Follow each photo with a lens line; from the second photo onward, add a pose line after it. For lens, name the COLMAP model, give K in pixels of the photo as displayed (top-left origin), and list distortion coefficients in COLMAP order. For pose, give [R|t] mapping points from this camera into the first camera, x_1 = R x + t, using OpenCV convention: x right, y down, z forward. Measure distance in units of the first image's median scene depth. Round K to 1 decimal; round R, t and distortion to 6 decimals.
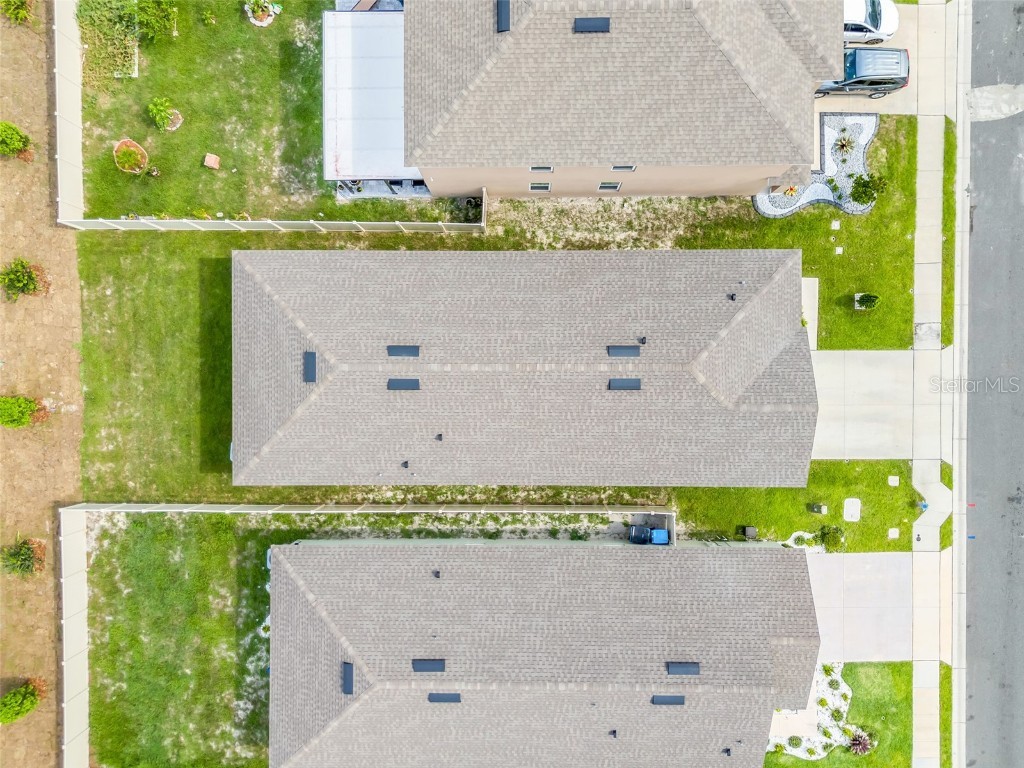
lens RADIAL K [[770.5, 0, 512.0], [0, 770.5, 383.2], [0, 0, 1]] dist [0.050246, -0.035009]
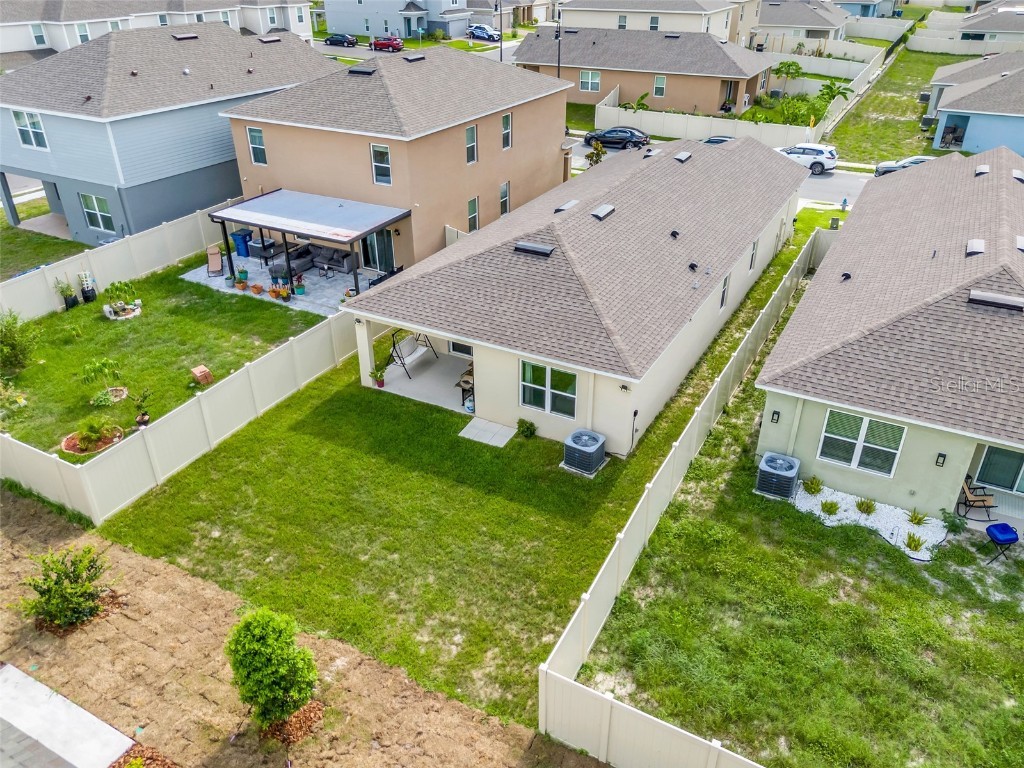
lens RADIAL K [[770.5, 0, 511.0], [0, 770.5, 385.0], [0, 0, 1]] dist [0.050246, -0.035009]
pose [[0.477096, -0.418949, 0.772568, -0.809440], [0.878843, 0.231201, -0.417350, 0.273016], [-0.003770, 0.878082, 0.478495, 0.656611]]
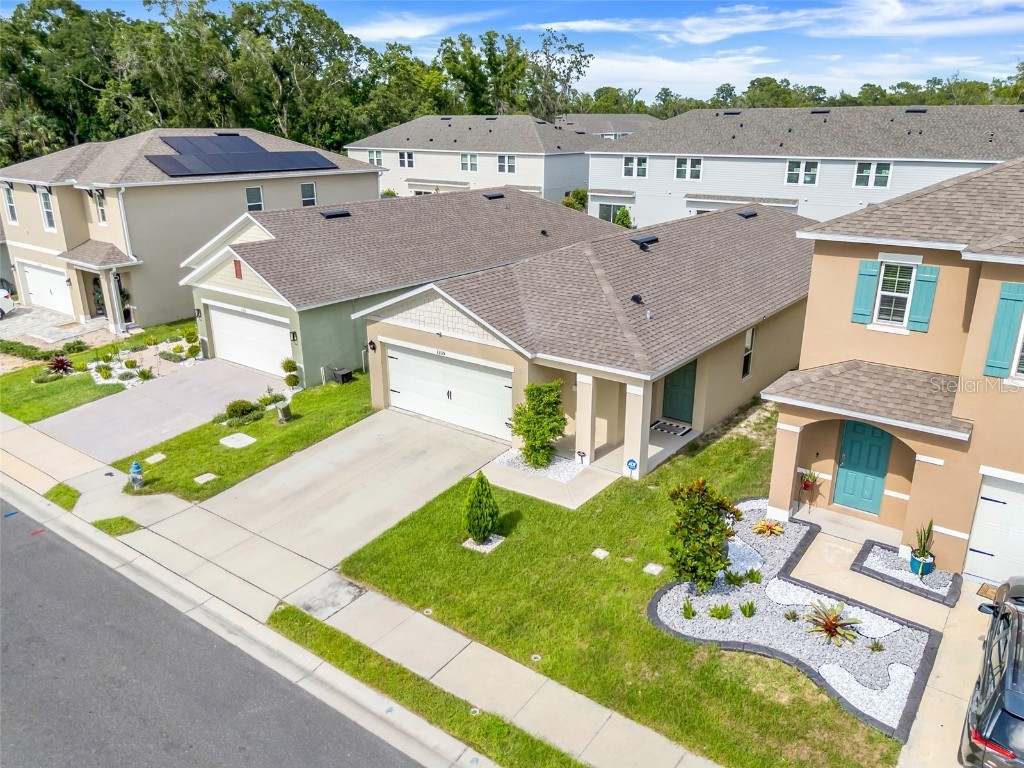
lens RADIAL K [[770.5, 0, 511.7], [0, 770.5, 386.2], [0, 0, 1]] dist [0.050246, -0.035009]
pose [[-0.602111, 0.282003, -0.746951, 0.749932], [-0.798318, -0.198240, 0.568674, -0.361337], [0.012292, 0.938709, 0.344491, 0.728974]]
